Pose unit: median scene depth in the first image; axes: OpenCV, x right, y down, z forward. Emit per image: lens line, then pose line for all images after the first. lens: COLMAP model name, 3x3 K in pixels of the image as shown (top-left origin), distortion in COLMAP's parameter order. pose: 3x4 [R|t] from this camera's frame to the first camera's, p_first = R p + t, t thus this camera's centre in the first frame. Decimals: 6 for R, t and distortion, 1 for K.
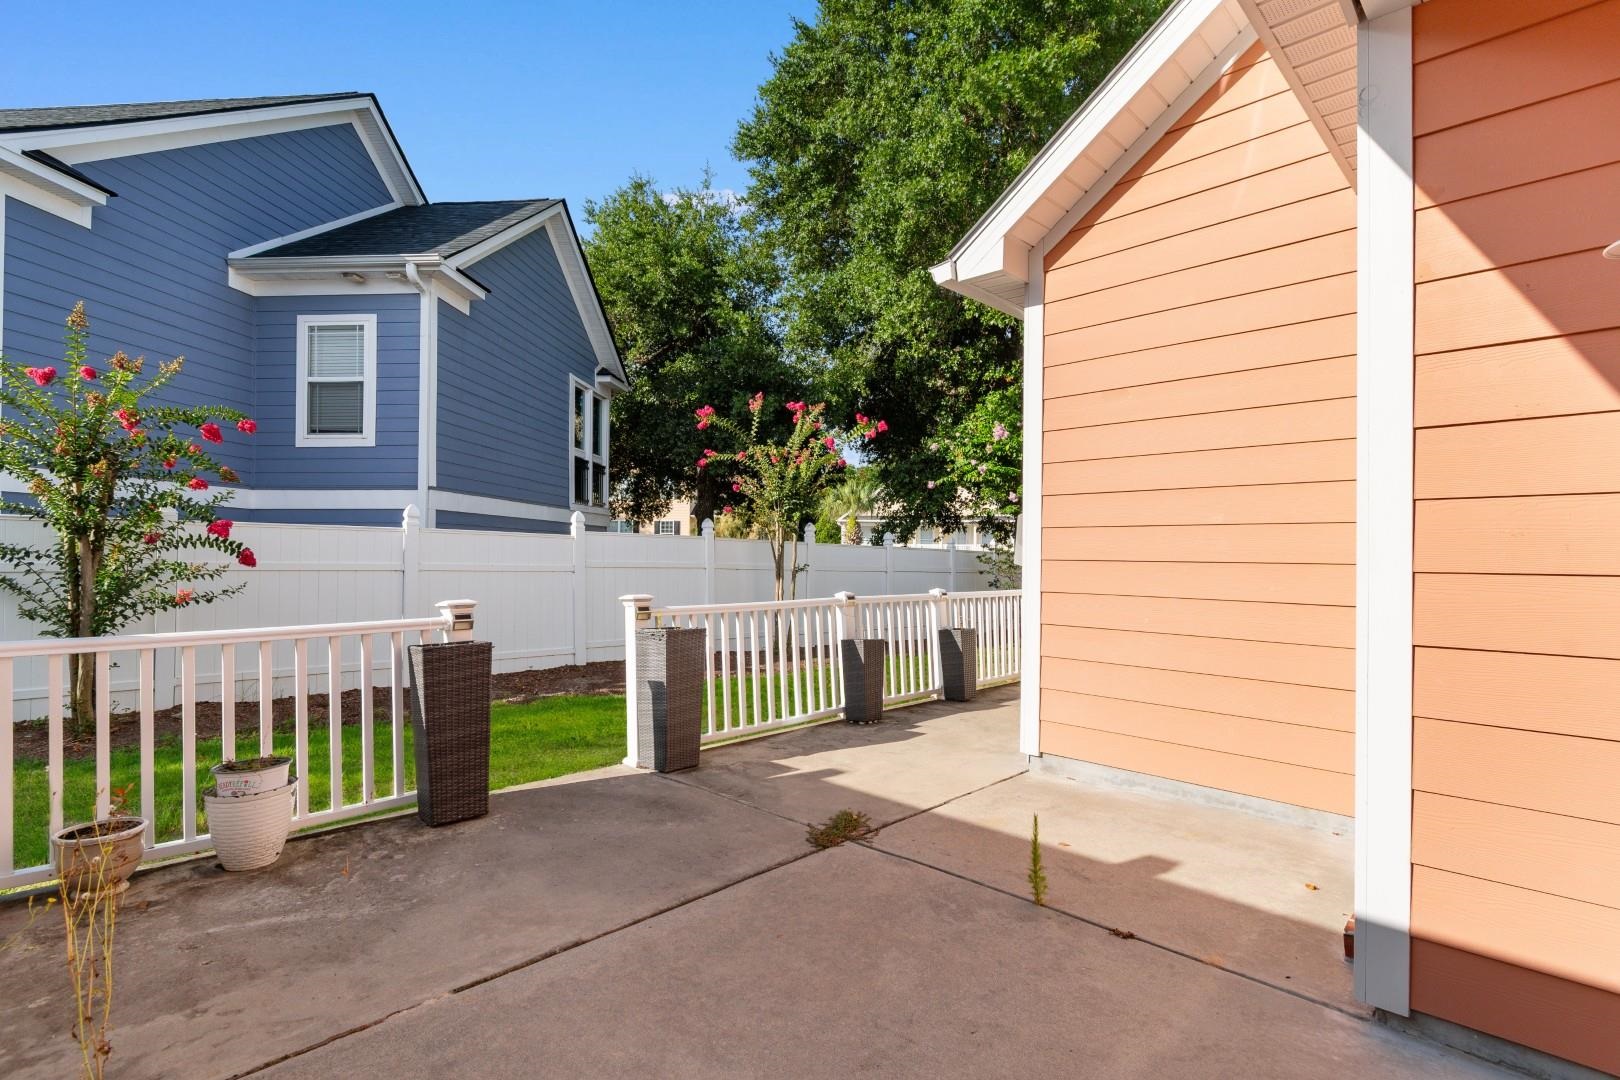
lens RADIAL K [[771.3, 0, 811.7], [0, 771.3, 543.7], [0, 0, 1]] dist [-0.001781, 0.000025]
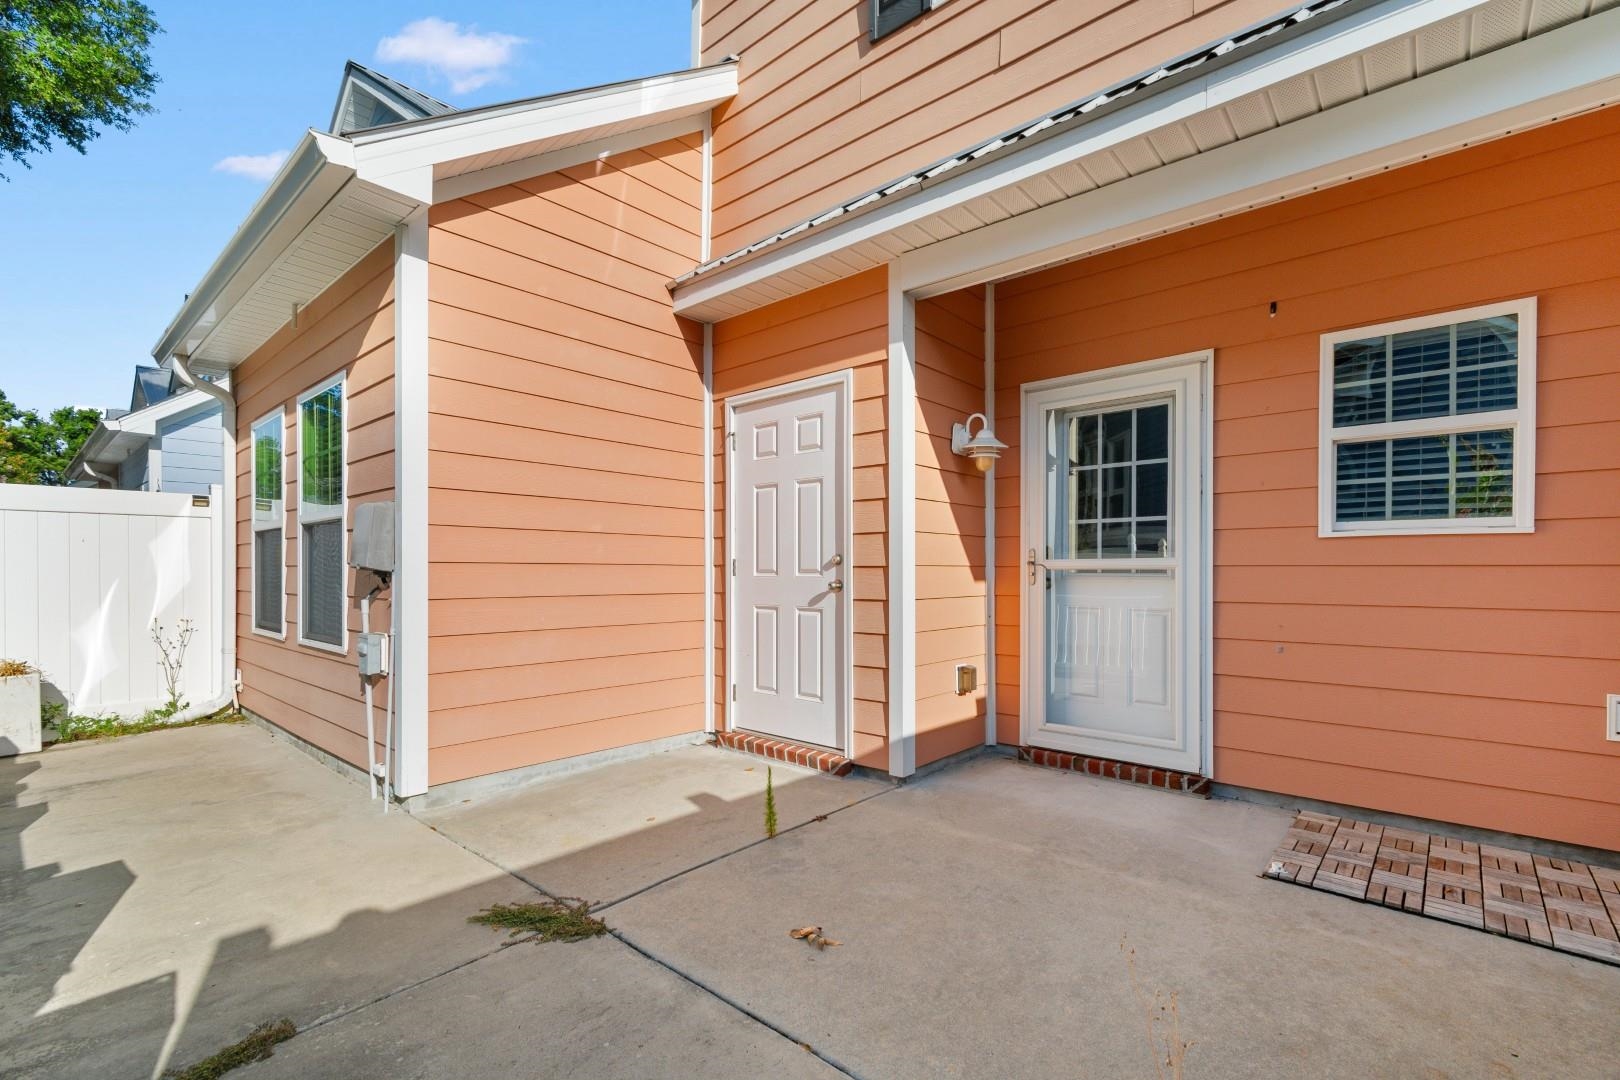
lens RADIAL K [[727.7, 0, 822.7], [0, 727.7, 573.0], [0, 0, 1]] dist [0.002484, 0.000305]
pose [[-0.081000, -0.000557, 0.996714, -0.695486], [-0.010649, 0.999943, -0.000307, 0.037077], [-0.996657, -0.010639, -0.081001, 0.815632]]
